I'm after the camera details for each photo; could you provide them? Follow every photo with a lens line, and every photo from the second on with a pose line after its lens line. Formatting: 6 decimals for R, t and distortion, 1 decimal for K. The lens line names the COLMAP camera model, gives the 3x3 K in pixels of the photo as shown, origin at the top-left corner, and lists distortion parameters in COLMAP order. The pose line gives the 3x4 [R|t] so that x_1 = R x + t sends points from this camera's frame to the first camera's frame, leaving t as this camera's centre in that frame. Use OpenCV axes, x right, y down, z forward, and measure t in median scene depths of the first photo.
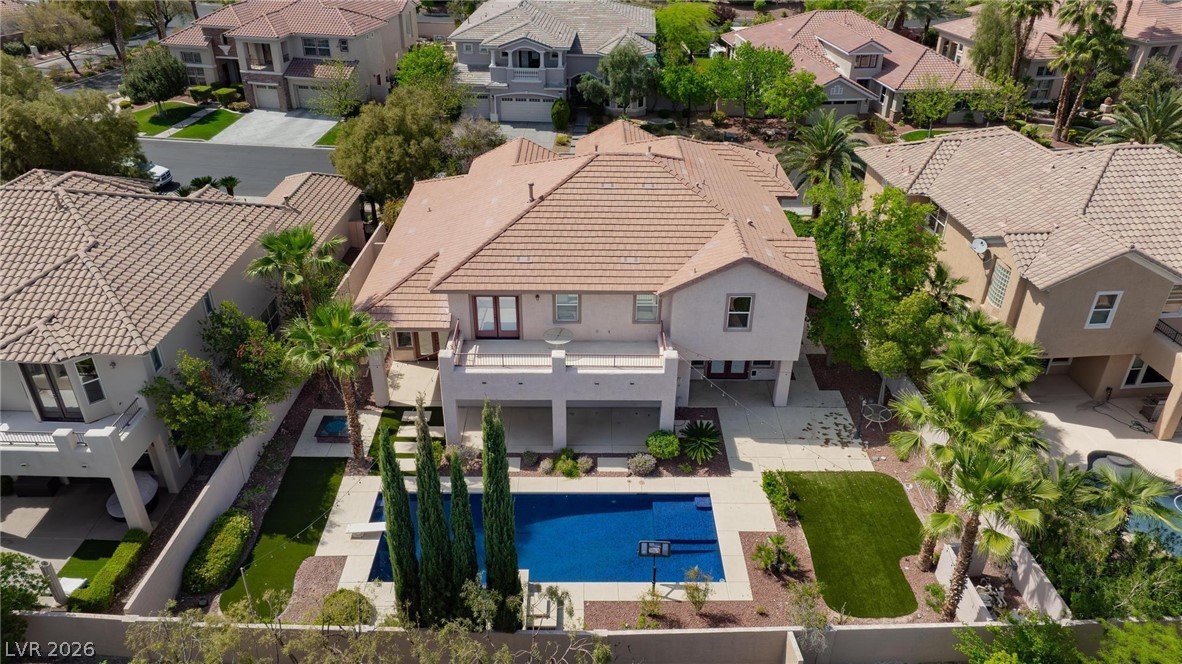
lens RADIAL K [[832.6, 0, 595.3], [0, 832.6, 331.0], [0, 0, 1]] dist [-0.023932, 0.022211]
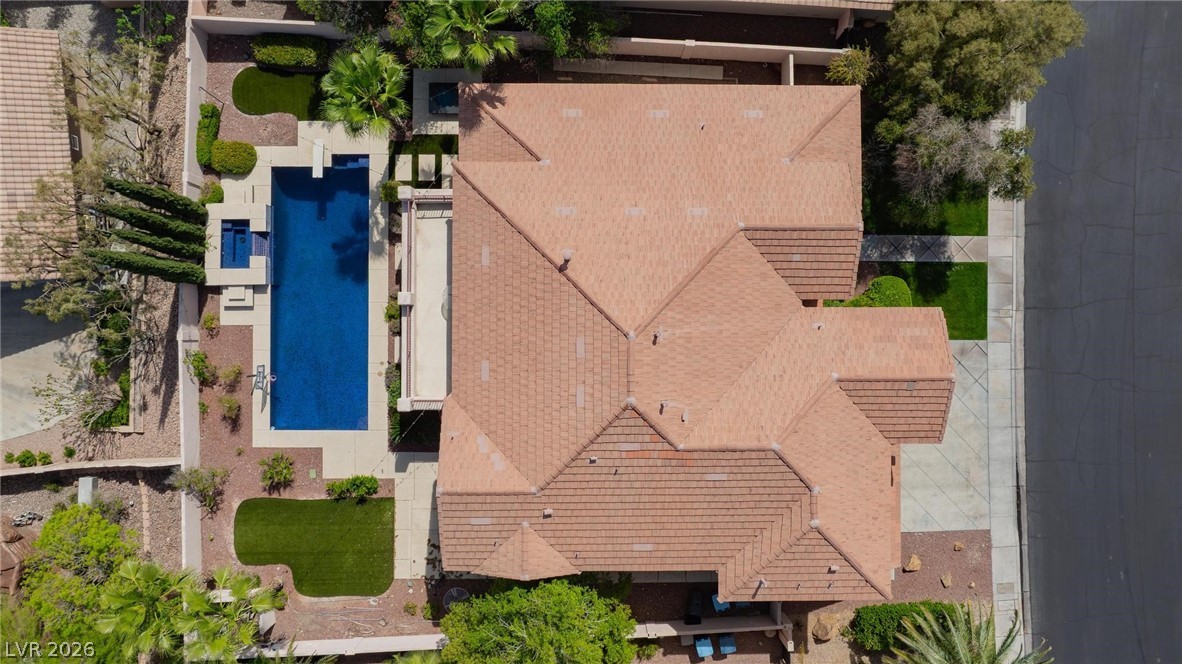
lens RADIAL K [[832.6, 0, 588.6], [0, 832.6, 331.5], [0, 0, 1]] dist [-0.023932, 0.022211]
pose [[-0.010030, 0.999701, -0.022306, 0.017632], [-0.517167, 0.013906, 0.855772, -0.906421], [0.855826, 0.020120, 0.516872, 0.597113]]
